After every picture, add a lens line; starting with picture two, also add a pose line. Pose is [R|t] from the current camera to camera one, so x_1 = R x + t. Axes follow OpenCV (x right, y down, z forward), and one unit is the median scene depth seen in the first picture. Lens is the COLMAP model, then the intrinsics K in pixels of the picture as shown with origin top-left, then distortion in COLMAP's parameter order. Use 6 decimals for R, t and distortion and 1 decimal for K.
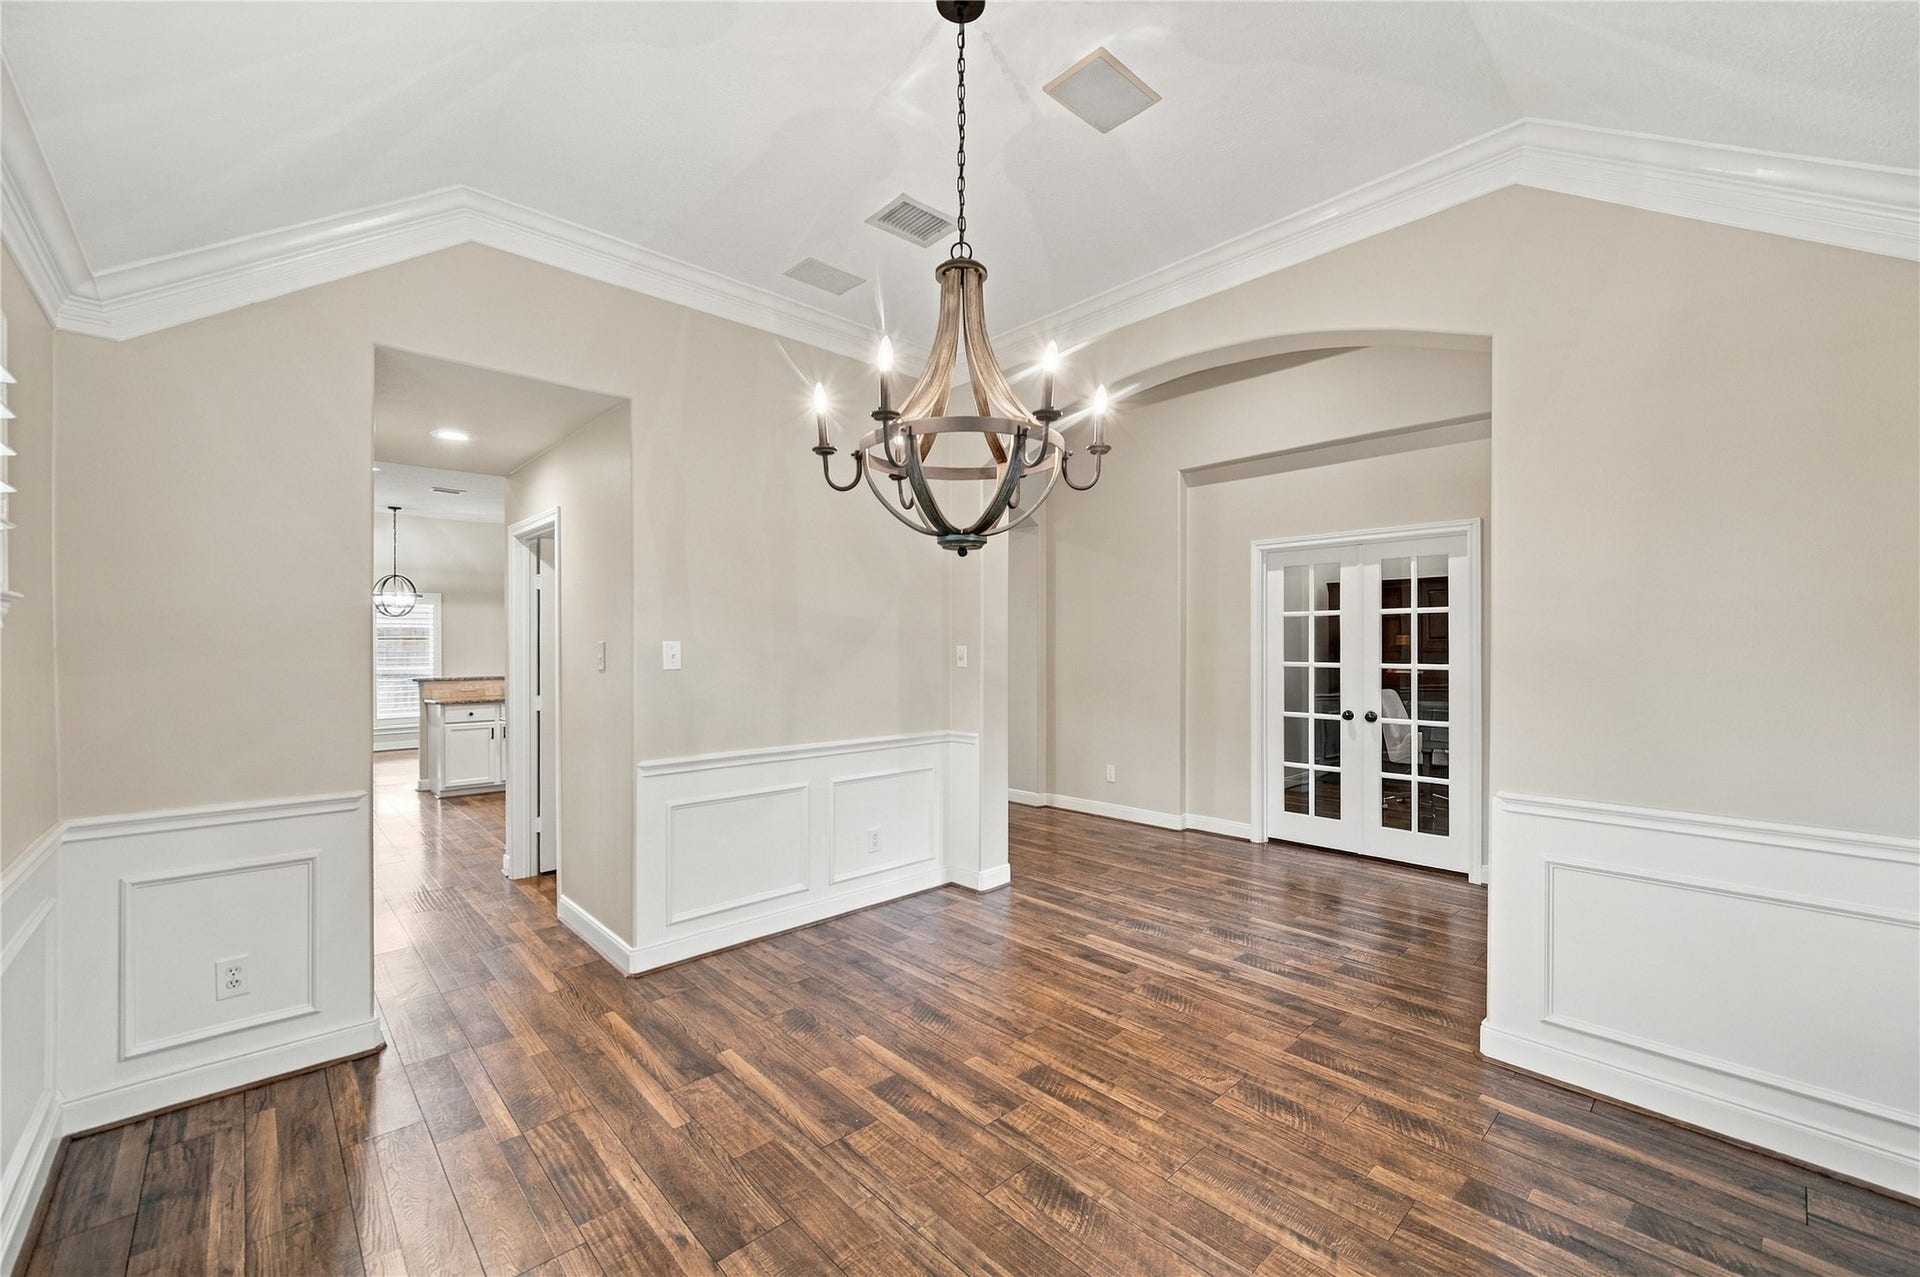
lens RADIAL K [[773.9, 0, 955.5], [0, 773.9, 649.2], [0, 0, 1]] dist [-0.001226, -0.000241]
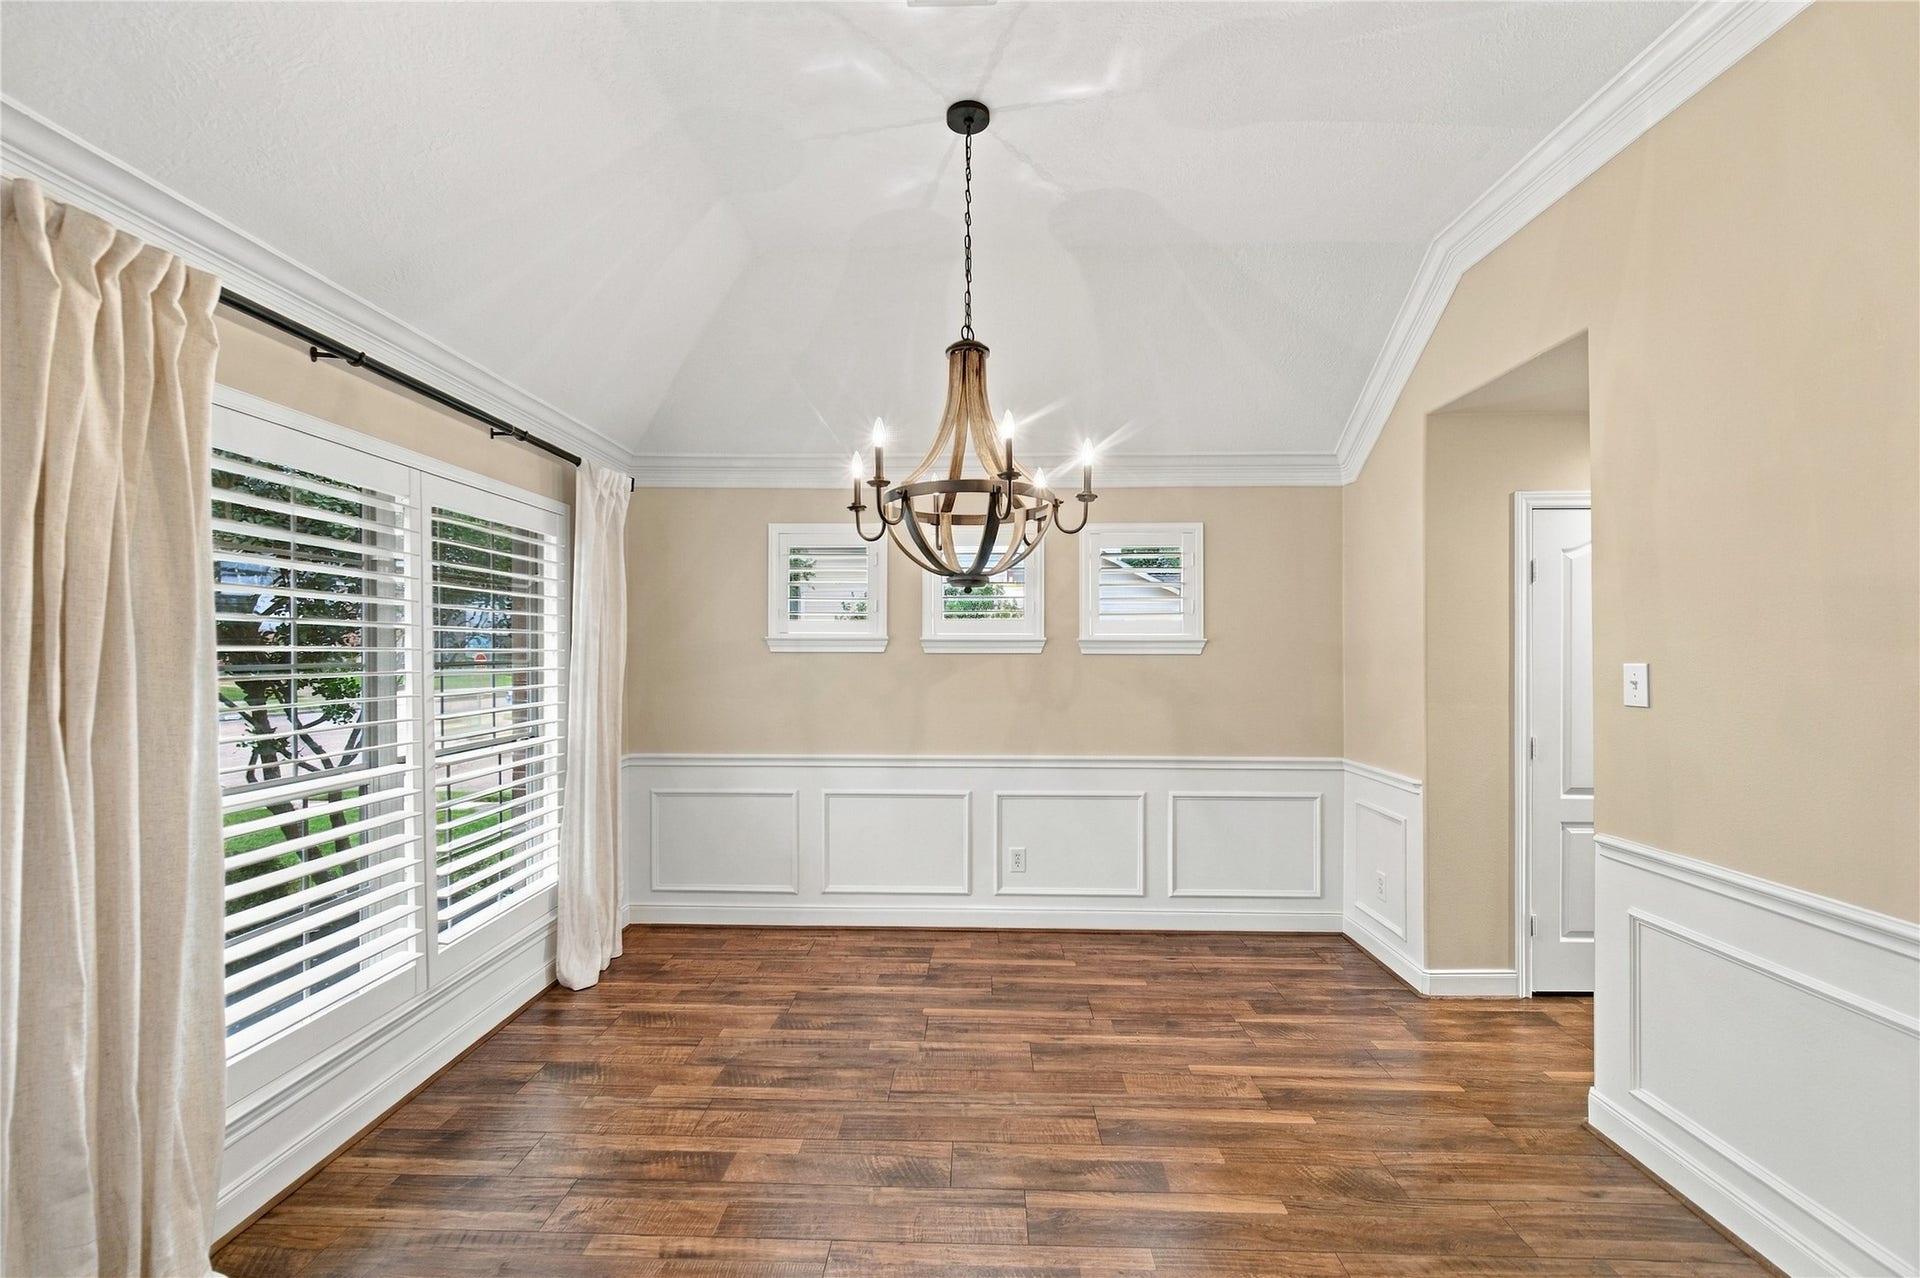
lens RADIAL K [[773.9, 0, 955.5], [0, 773.9, 649.7], [0, 0, 1]] dist [-0.001226, -0.000241]
pose [[-0.697502, 0.002346, -0.716579, 0.791743], [-0.003973, 0.999967, 0.007142, -0.038690], [0.716572, 0.007828, -0.697469, 1.655257]]
